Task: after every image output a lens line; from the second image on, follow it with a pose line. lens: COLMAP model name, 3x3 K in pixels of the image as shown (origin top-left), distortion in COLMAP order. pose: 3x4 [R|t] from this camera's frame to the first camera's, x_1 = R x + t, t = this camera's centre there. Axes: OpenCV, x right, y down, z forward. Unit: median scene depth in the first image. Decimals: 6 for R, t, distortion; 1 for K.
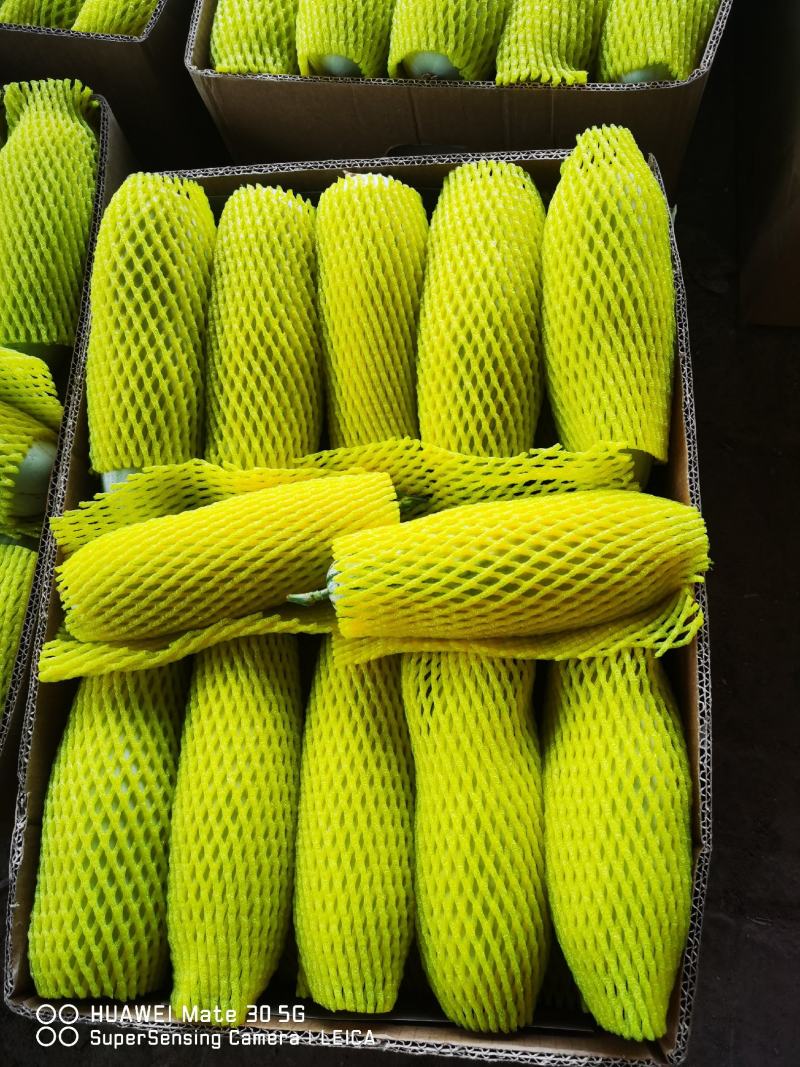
lens RADIAL K [[838.5, 0, 395.8], [0, 838.5, 516.2], [0, 0, 1]] dist [0.042830, -0.037827]
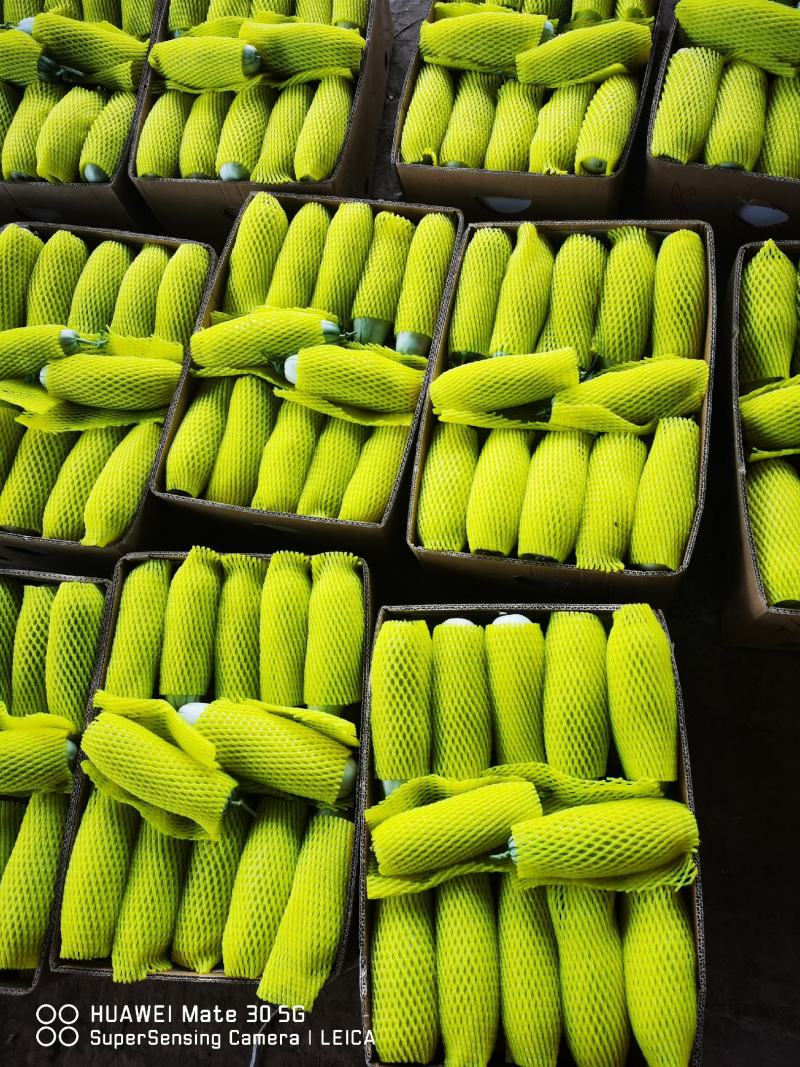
lens RADIAL K [[804.5, 0, 396.8], [0, 804.5, 529.6], [0, 0, 1]] dist [0.072589, -0.076438]
pose [[0.998364, -0.030619, -0.048281, -0.231074], [0.027716, 0.997832, -0.059687, -0.573246], [0.050003, 0.058251, 0.997049, -1.003953]]
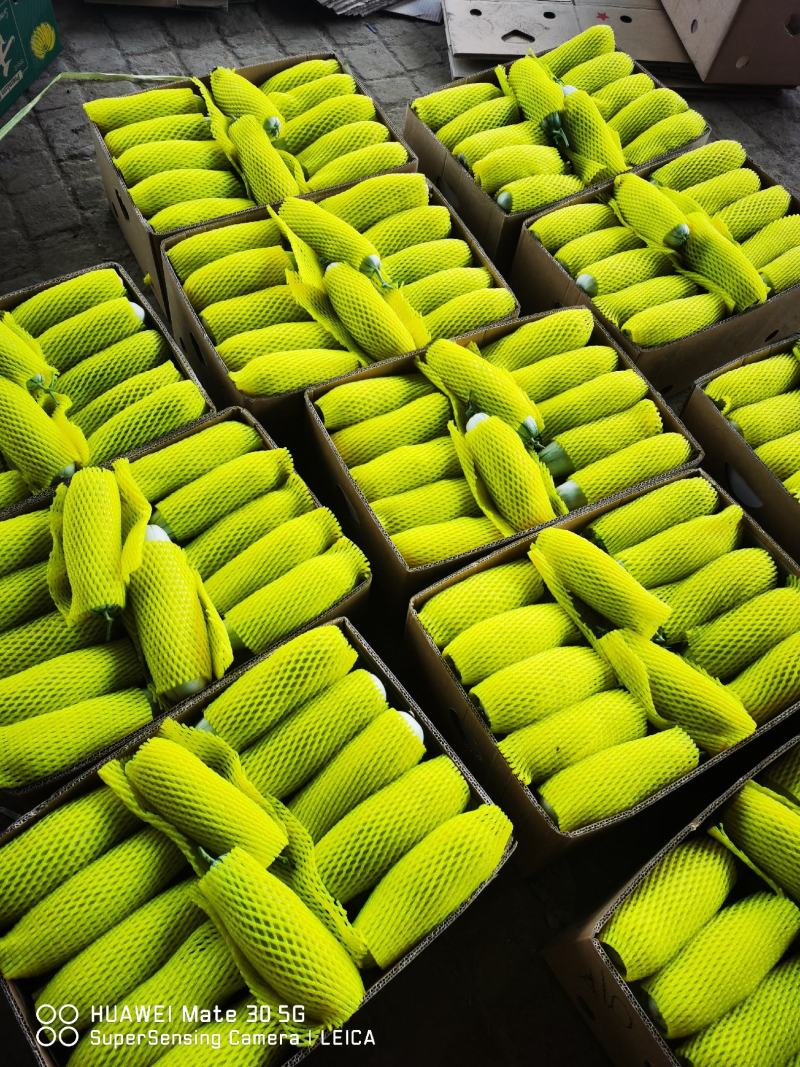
lens RADIAL K [[804.5, 0, 396.8], [0, 804.5, 529.6], [0, 0, 1]] dist [0.072589, -0.076438]
pose [[0.631226, 0.730515, -0.260580, 0.112712], [-0.773481, 0.617720, -0.141946, -0.437746], [0.057272, 0.291154, 0.954960, -0.979116]]
